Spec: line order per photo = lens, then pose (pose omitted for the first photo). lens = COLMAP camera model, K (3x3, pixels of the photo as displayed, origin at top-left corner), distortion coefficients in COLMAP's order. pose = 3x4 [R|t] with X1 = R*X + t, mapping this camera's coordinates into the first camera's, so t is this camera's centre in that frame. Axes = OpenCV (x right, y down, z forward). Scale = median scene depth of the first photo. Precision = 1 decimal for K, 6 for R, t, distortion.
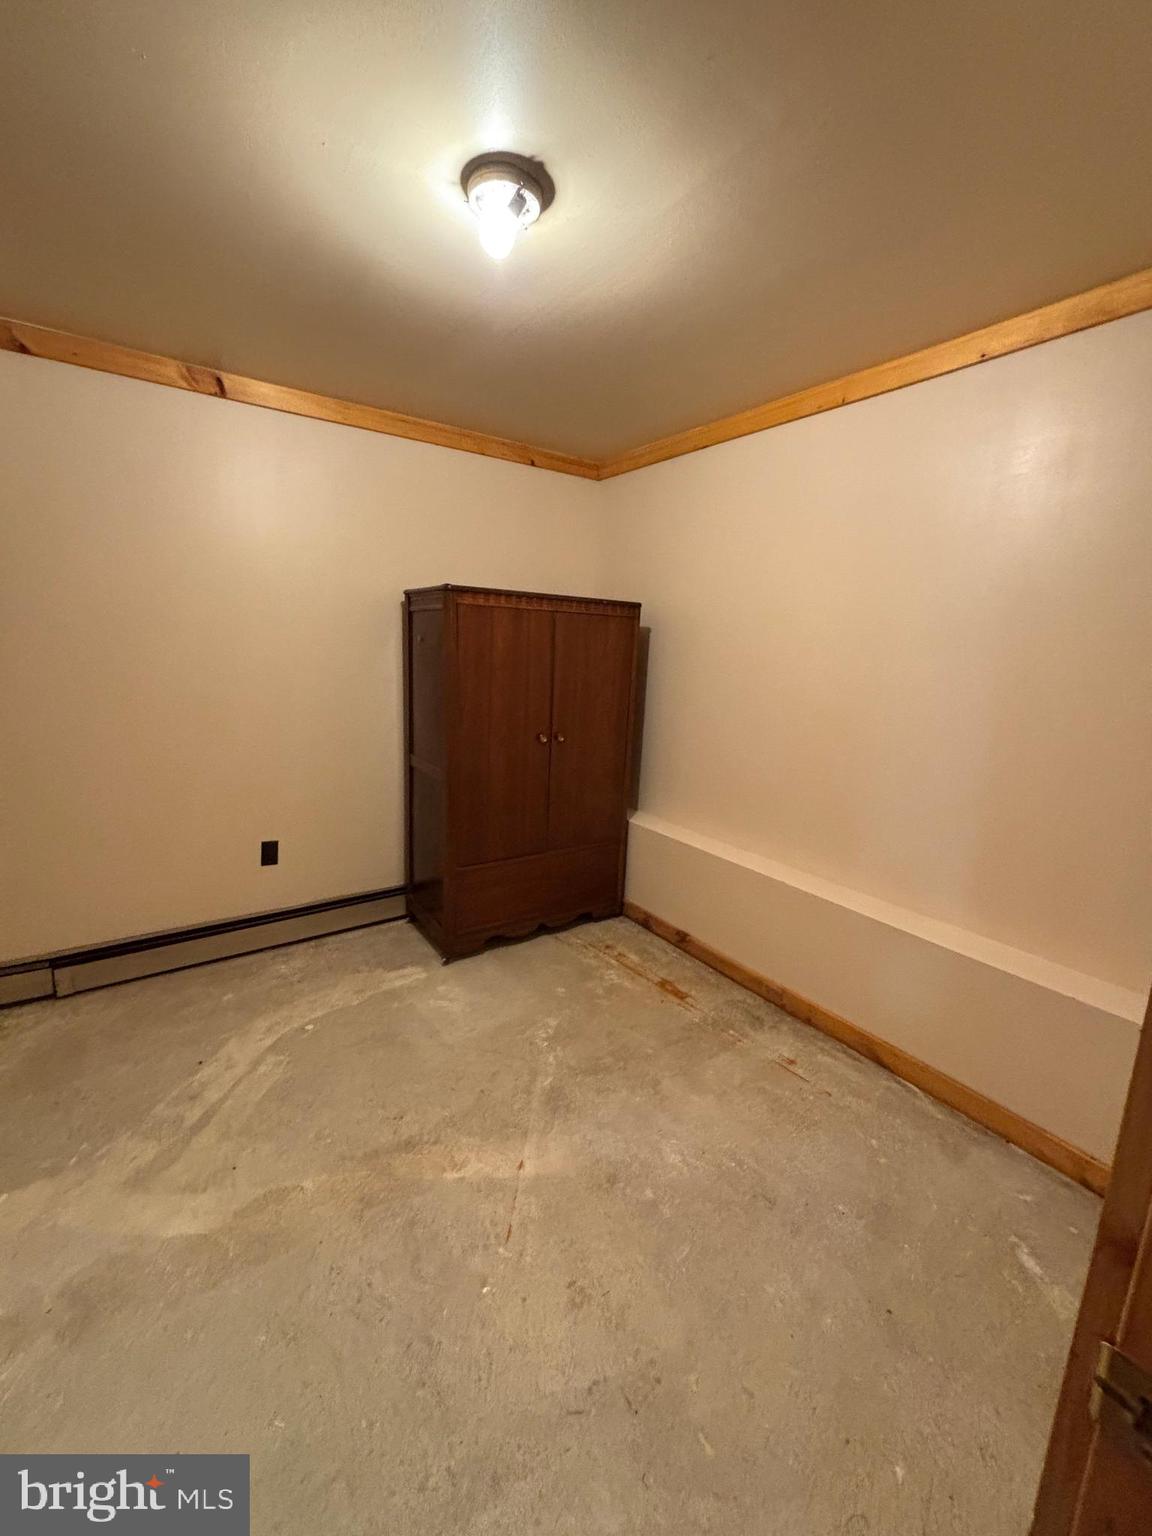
lens RADIAL K [[622.6, 0, 576.4], [0, 622.6, 768.7], [0, 0, 1]] dist [-0.000771, 0.000353]
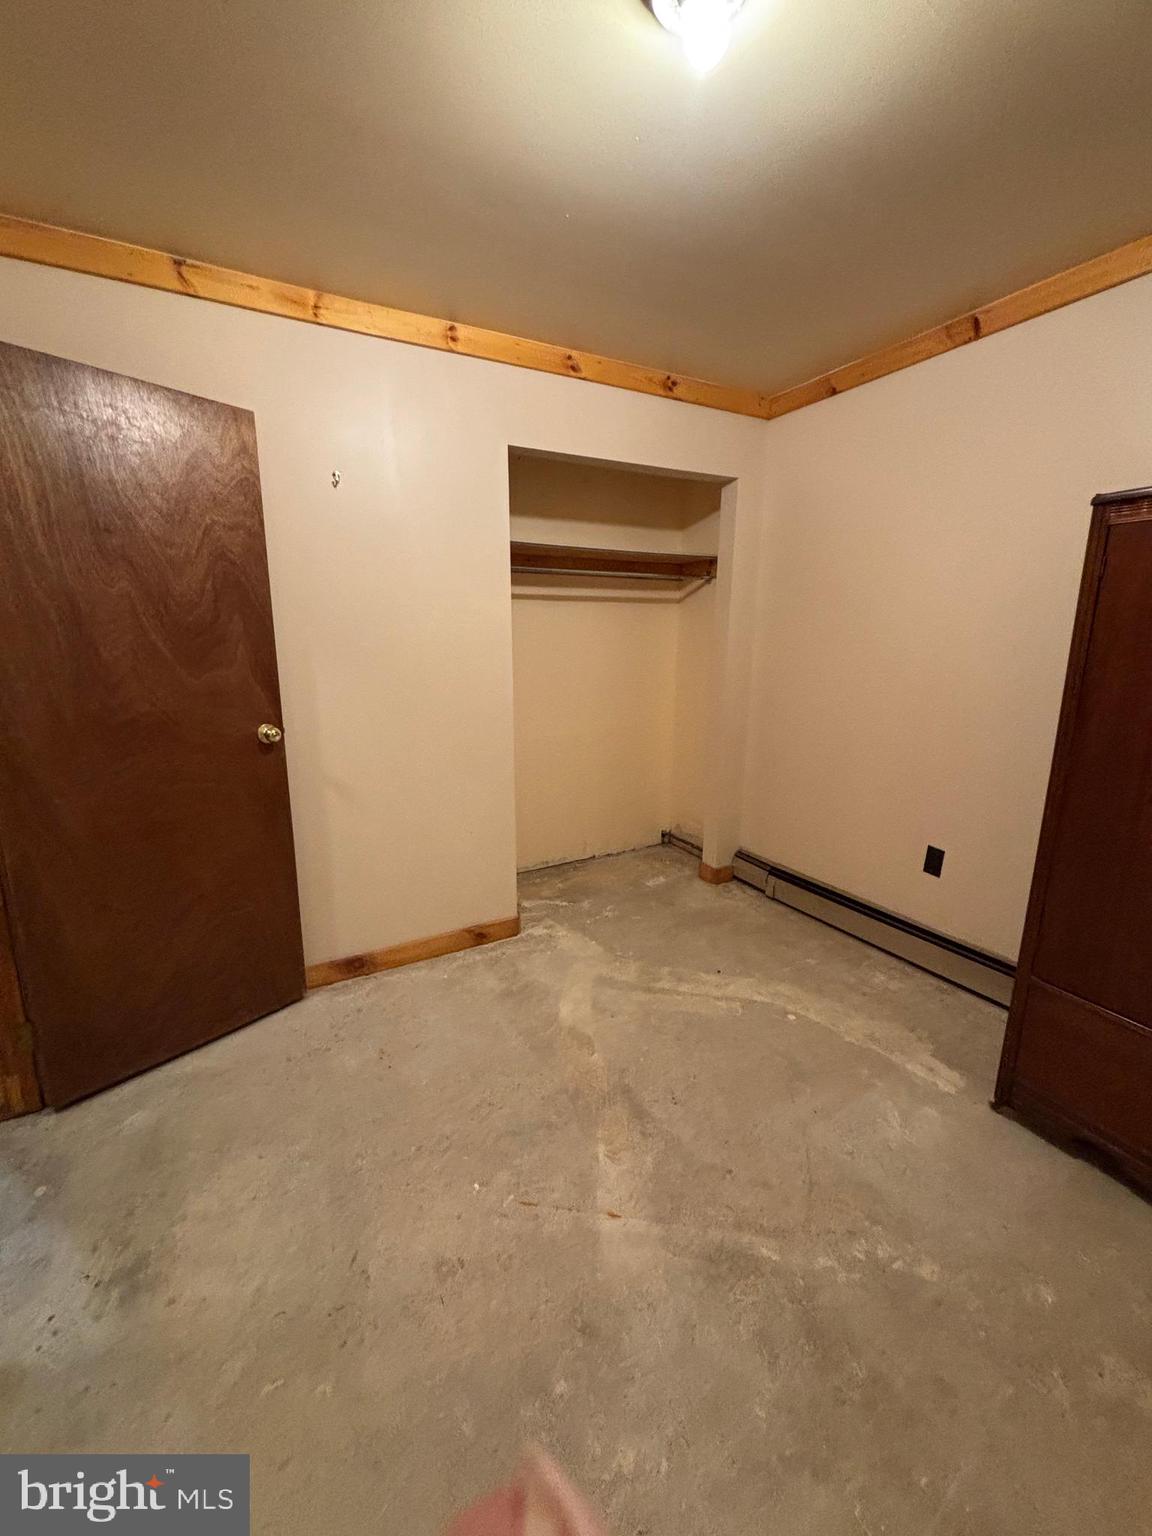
lens RADIAL K [[622.6, 0, 575.9], [0, 622.6, 763.2], [0, 0, 1]] dist [-0.000771, 0.000353]
pose [[-0.095548, 0.171235, -0.980586, 0.547411], [-0.199840, 0.961738, 0.187416, -0.084052], [0.975159, 0.213867, -0.057673, 0.749143]]
